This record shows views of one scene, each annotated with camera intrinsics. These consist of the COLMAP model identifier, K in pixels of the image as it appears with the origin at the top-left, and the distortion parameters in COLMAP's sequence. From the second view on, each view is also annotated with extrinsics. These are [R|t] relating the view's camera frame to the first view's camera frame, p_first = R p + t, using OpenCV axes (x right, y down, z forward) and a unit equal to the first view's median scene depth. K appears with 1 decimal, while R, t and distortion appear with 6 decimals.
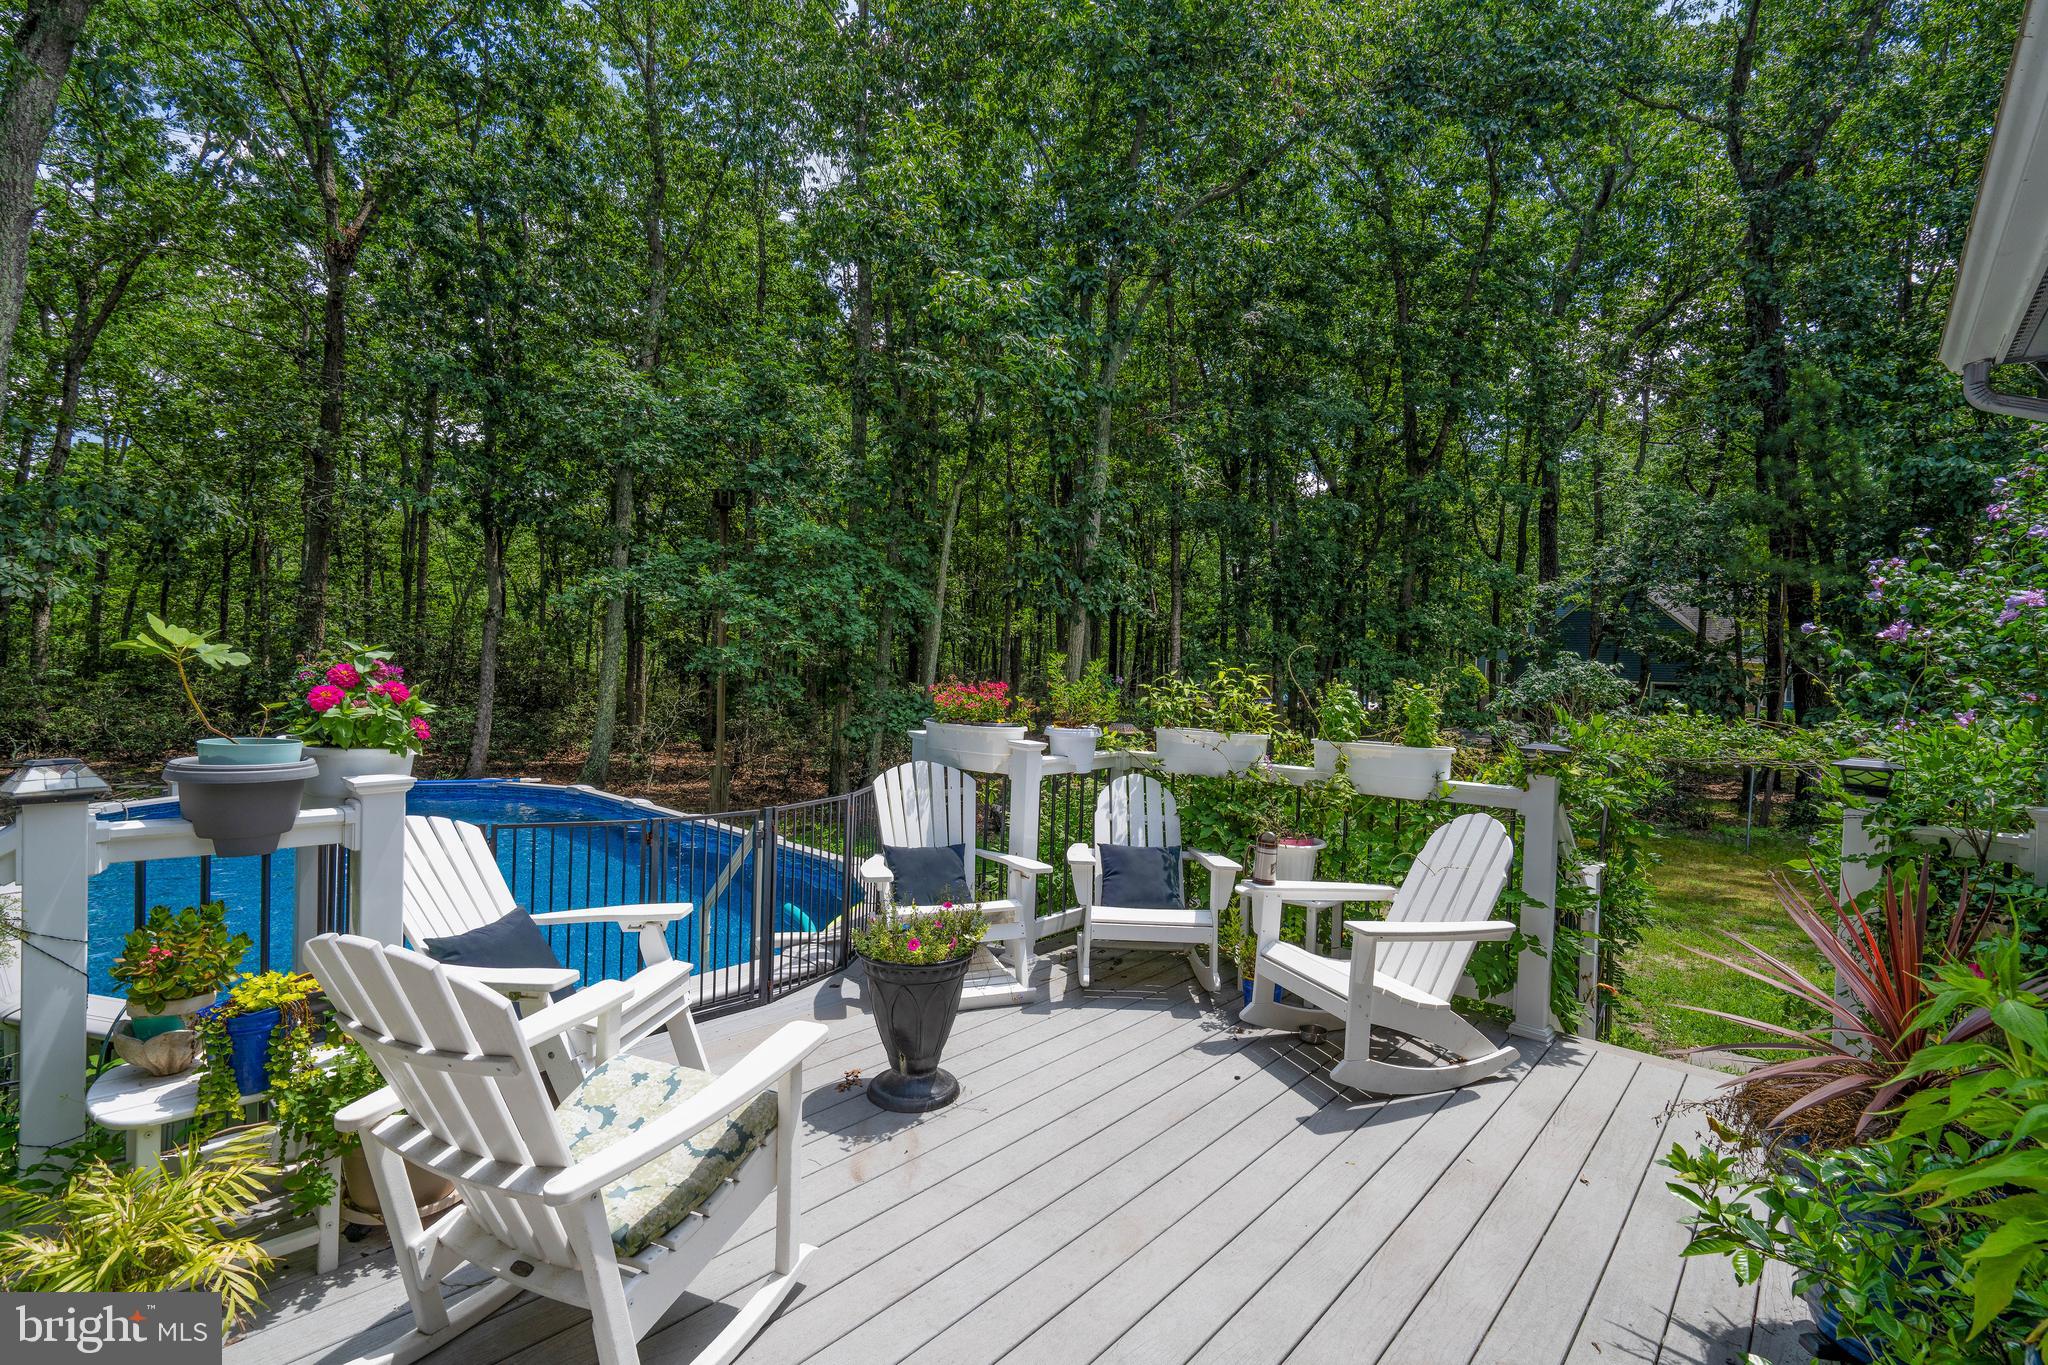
lens RADIAL K [[967.0, 0, 1028.5], [0, 967.0, 673.1], [0, 0, 1]] dist [-0.001837, -0.000052]
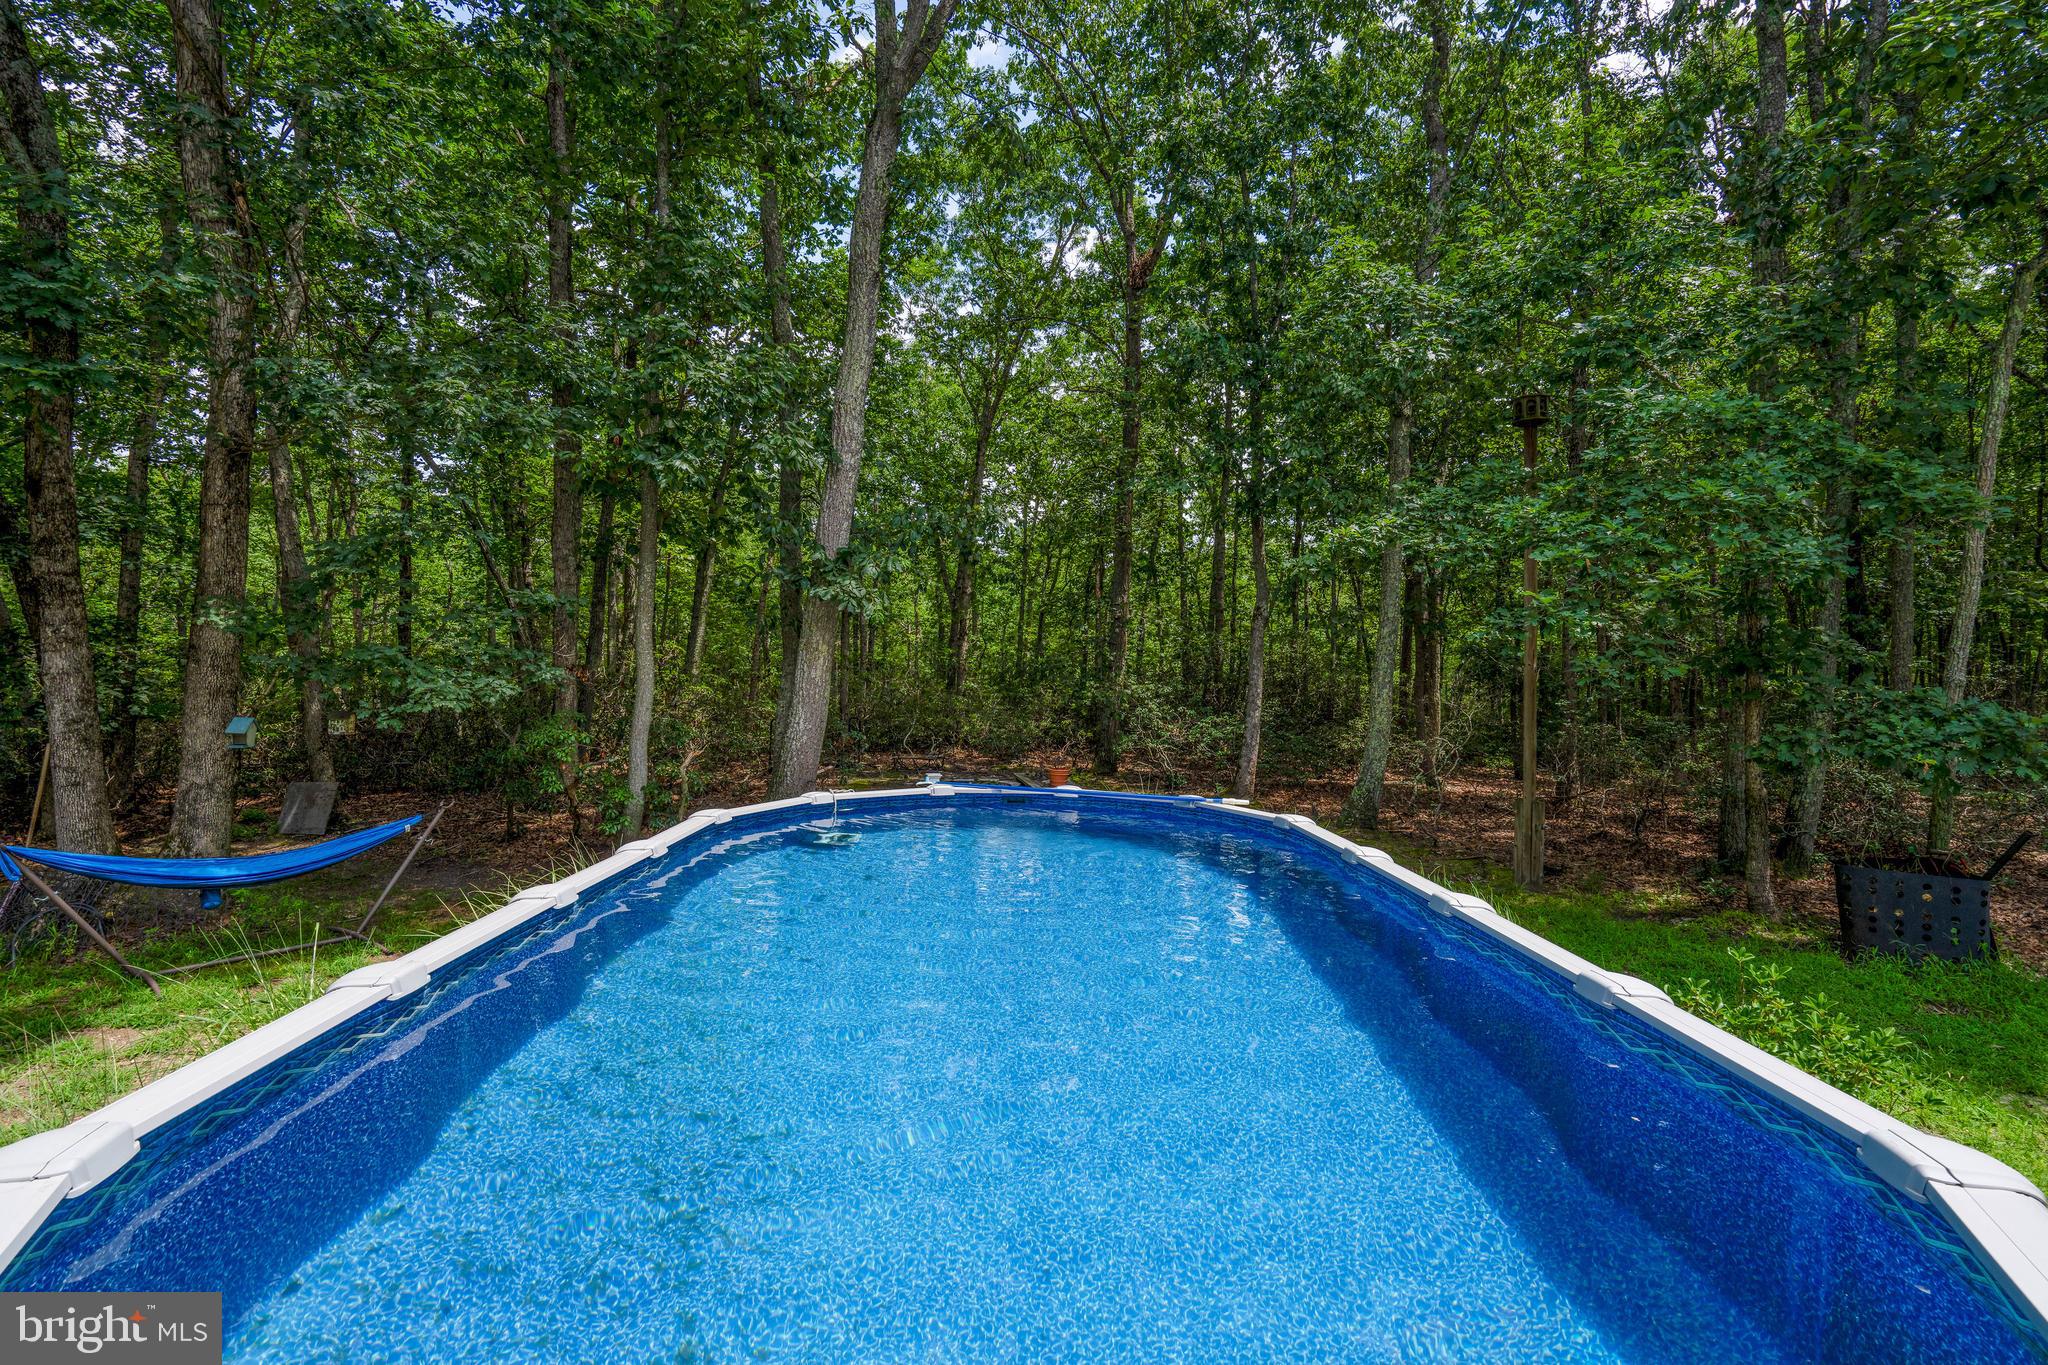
lens RADIAL K [[967.0, 0, 1026.1], [0, 967.0, 678.0], [0, 0, 1]] dist [-0.001837, -0.000052]
pose [[0.702033, -0.020060, -0.711862, -0.063980], [0.006135, 0.999736, -0.022122, 0.018499], [0.712118, 0.011163, 0.701971, 0.207915]]
